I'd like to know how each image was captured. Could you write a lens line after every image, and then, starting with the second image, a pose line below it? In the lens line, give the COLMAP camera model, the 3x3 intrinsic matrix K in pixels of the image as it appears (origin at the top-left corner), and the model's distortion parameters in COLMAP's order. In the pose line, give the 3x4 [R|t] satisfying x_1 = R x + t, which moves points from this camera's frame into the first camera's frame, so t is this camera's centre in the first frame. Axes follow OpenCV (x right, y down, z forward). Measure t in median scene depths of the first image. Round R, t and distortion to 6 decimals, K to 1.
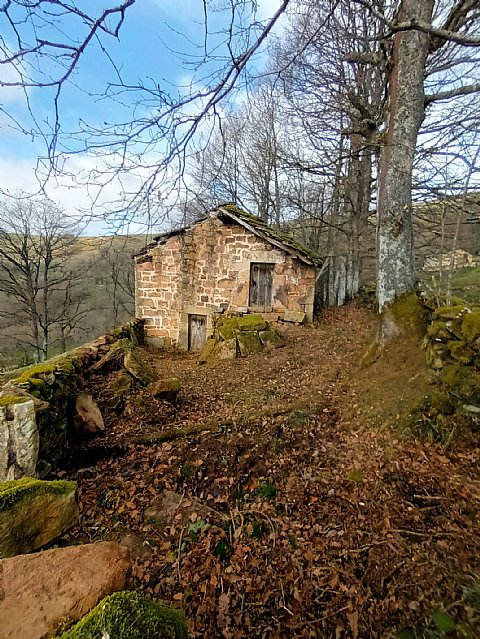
lens RADIAL K [[317.4, 0, 236.9], [0, 317.4, 315.9], [0, 0, 1]] dist [0.002369, 0.000627]
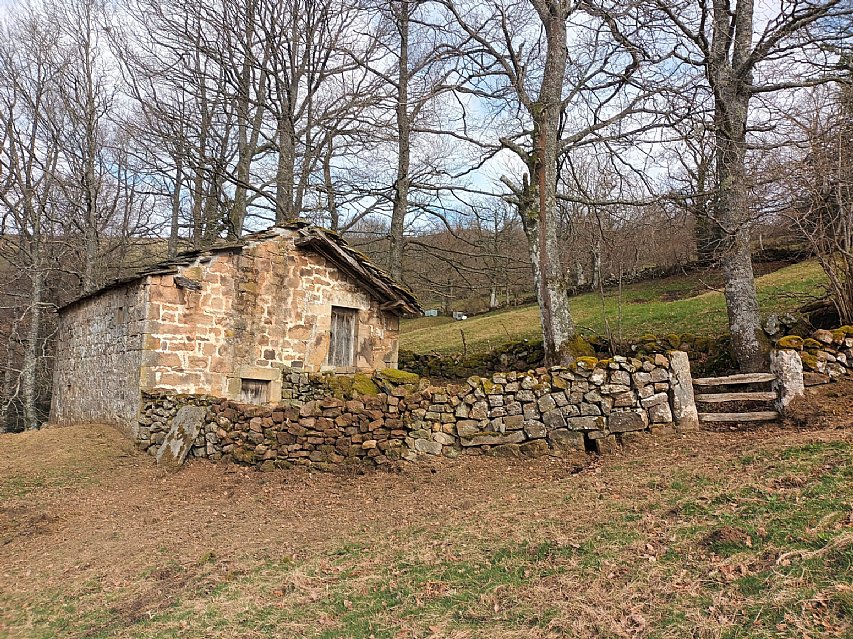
lens RADIAL K [[628.0, 0, 431.2], [0, 628.0, 314.1], [0, 0, 1]] dist [0.090026, -0.114397]
pose [[0.584184, 0.080257, 0.807644, -0.988633], [0.093625, 0.981792, -0.165283, 0.112706], [-0.806203, 0.172172, 0.566033, -0.009254]]
